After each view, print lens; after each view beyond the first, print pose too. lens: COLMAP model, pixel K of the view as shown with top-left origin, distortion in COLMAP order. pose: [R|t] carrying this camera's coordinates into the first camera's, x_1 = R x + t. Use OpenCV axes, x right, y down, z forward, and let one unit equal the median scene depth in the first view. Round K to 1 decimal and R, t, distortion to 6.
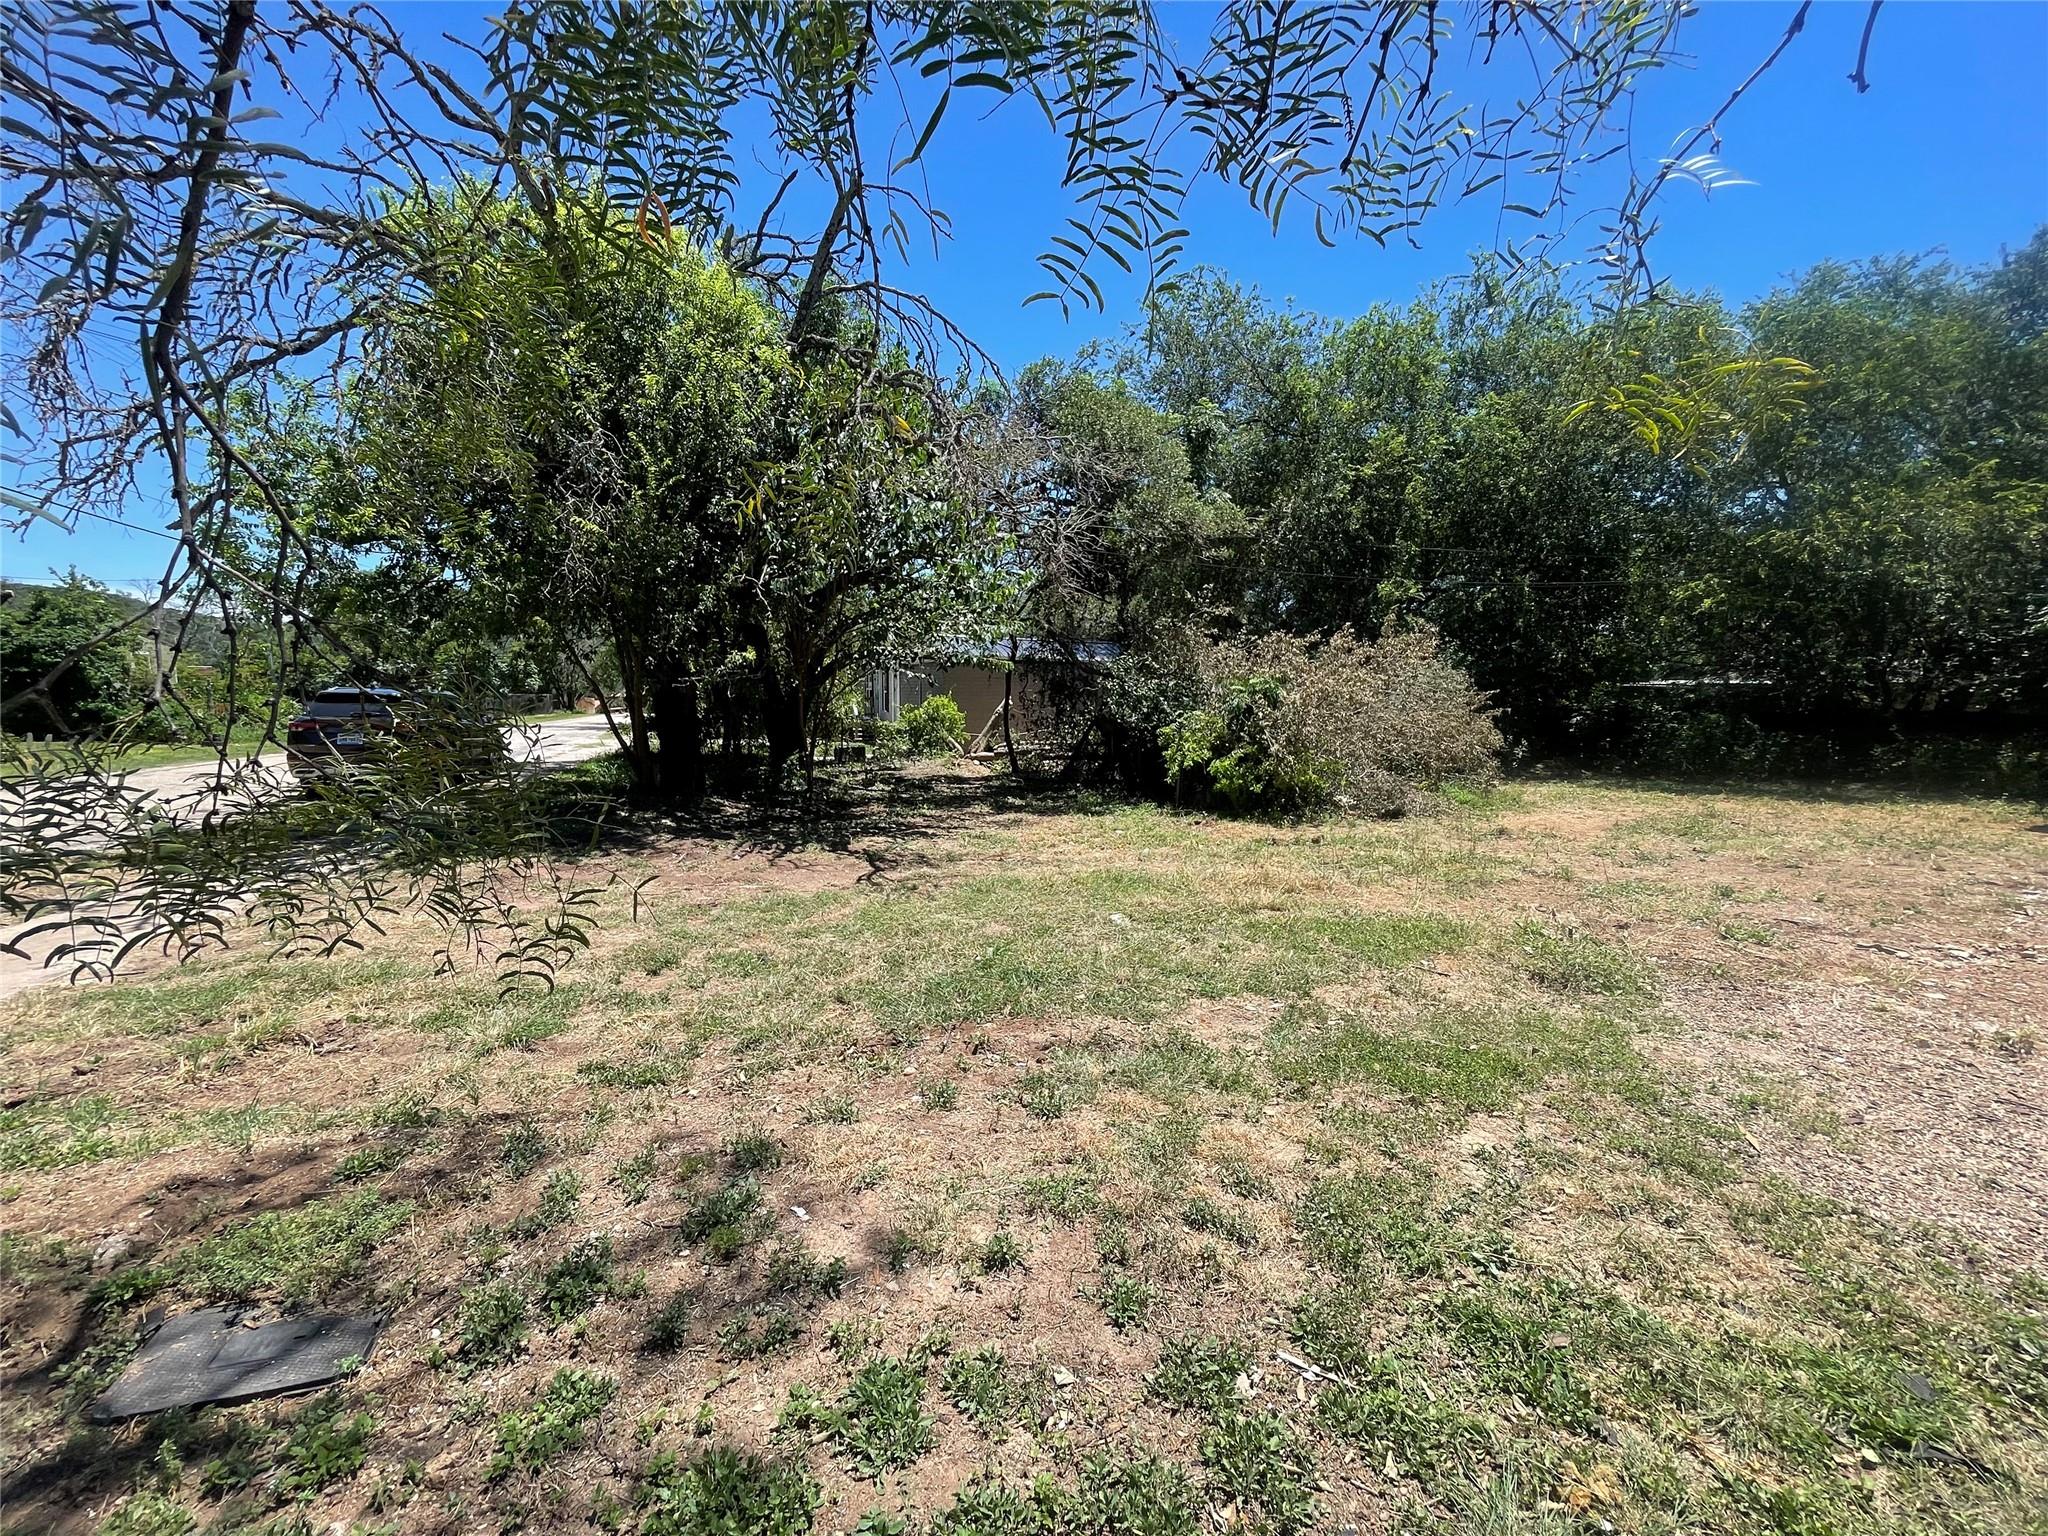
lens RADIAL K [[825.8, 0, 1022.7], [0, 825.8, 779.7], [0, 0, 1]] dist [-0.001636, -0.000394]
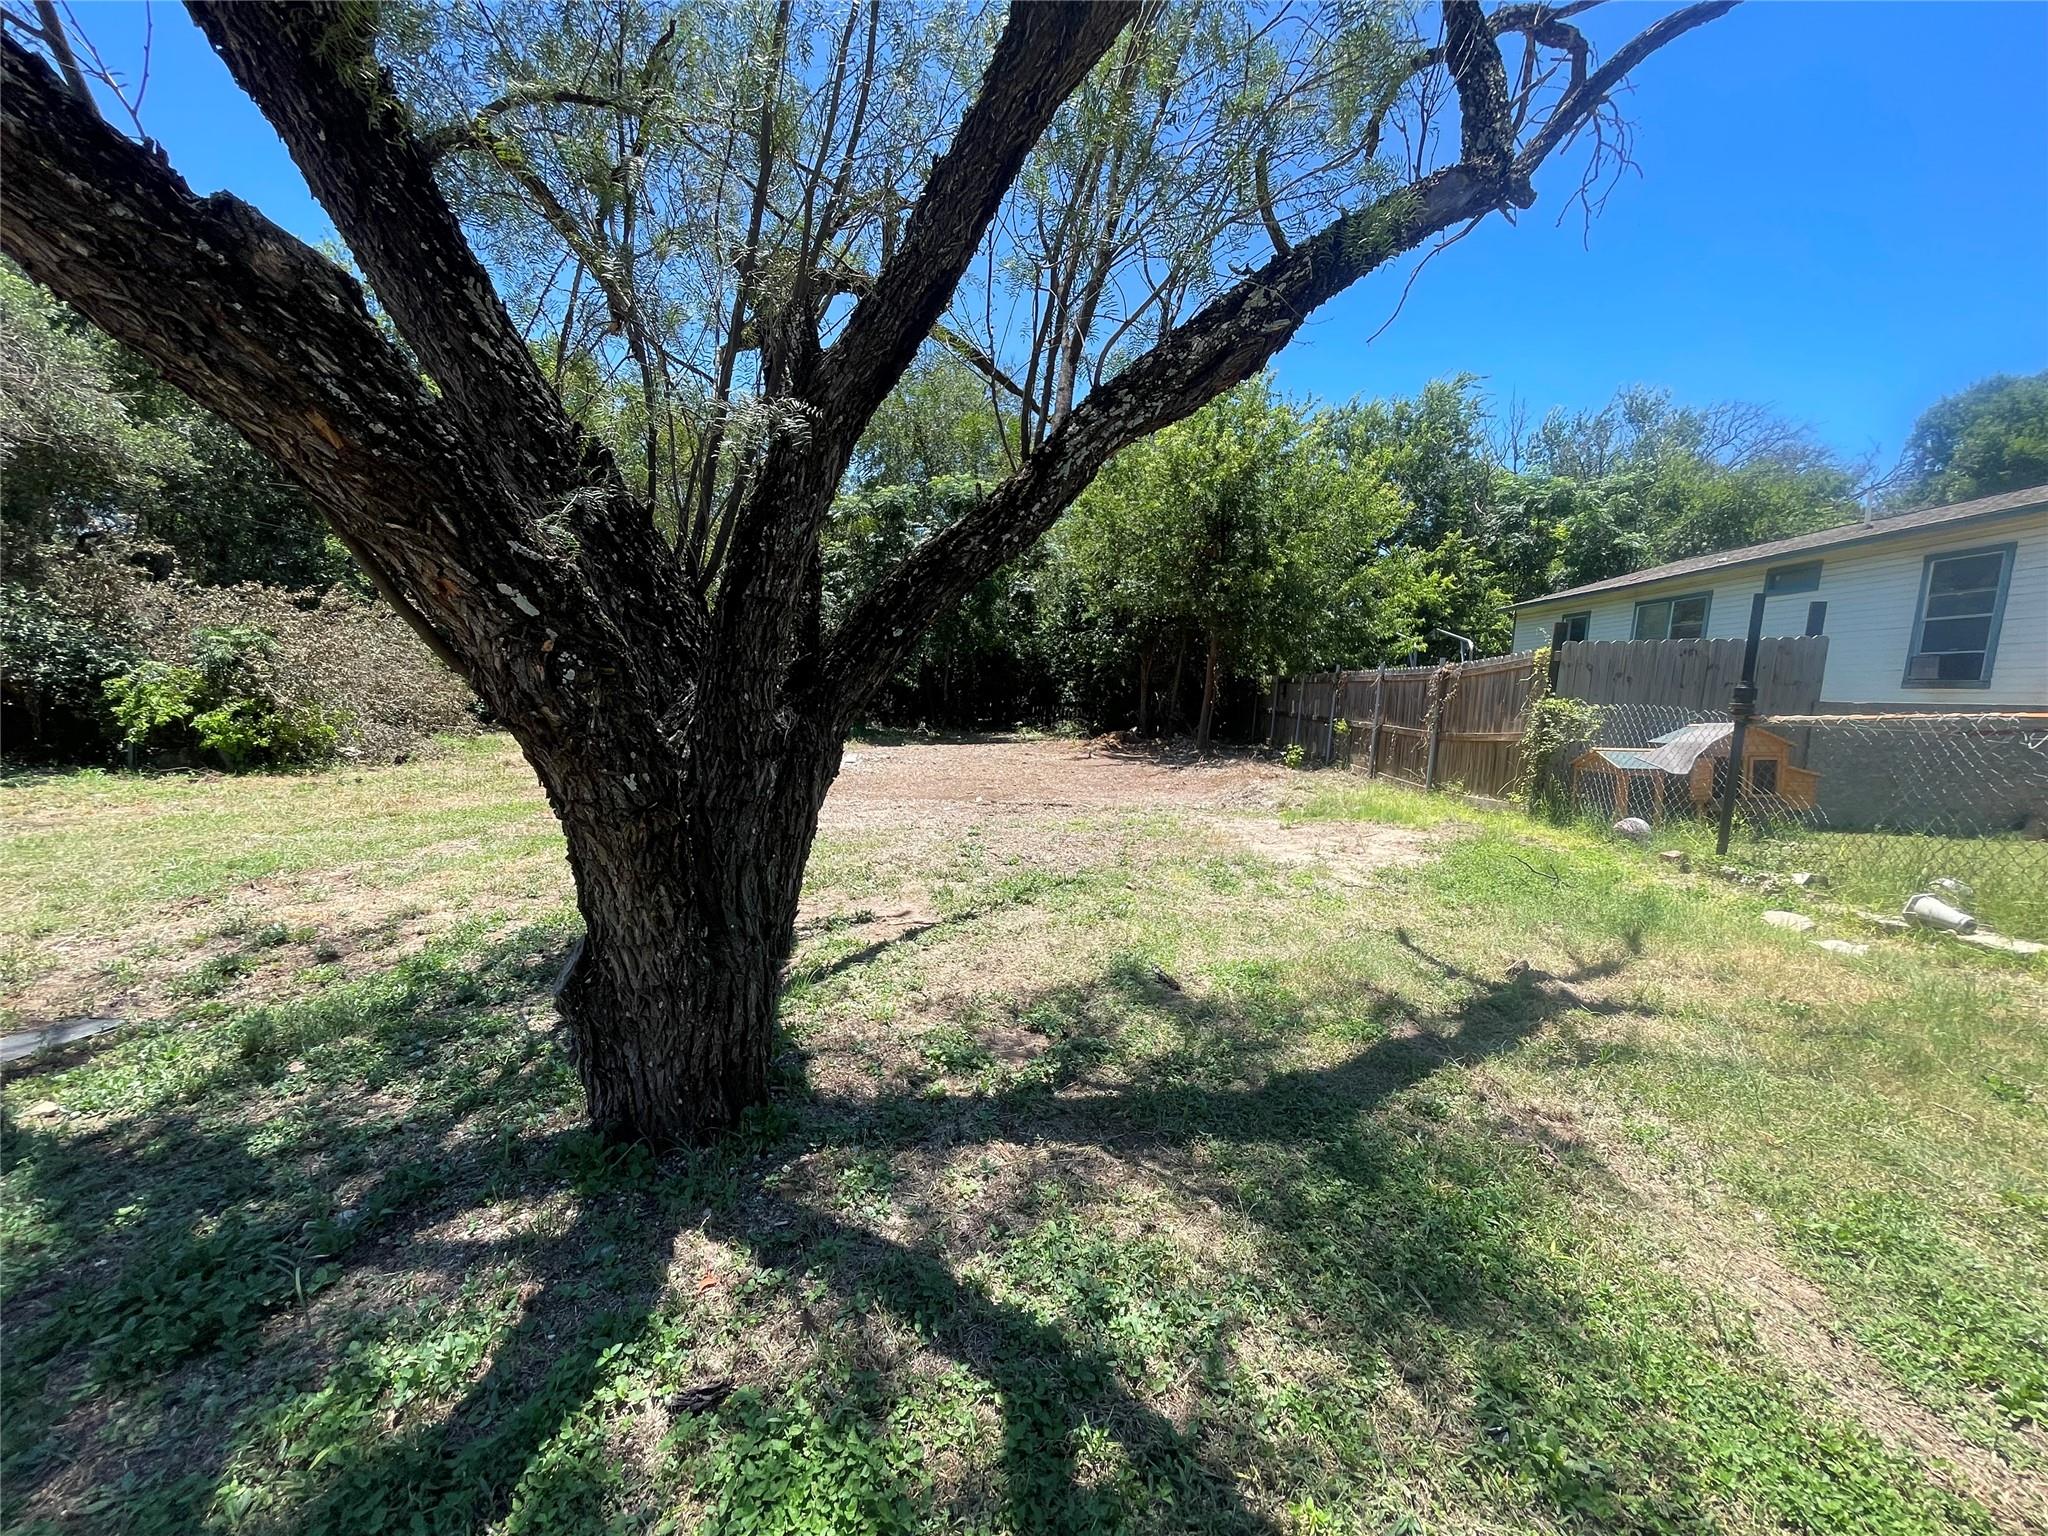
lens RADIAL K [[825.8, 0, 1022.7], [0, 825.8, 779.7], [0, 0, 1]] dist [-0.001636, -0.000394]
pose [[0.395531, -0.097877, 0.913223, -0.242401], [0.060011, 0.994935, 0.080643, 0.028303], [-0.916490, 0.022907, 0.399401, -0.213816]]
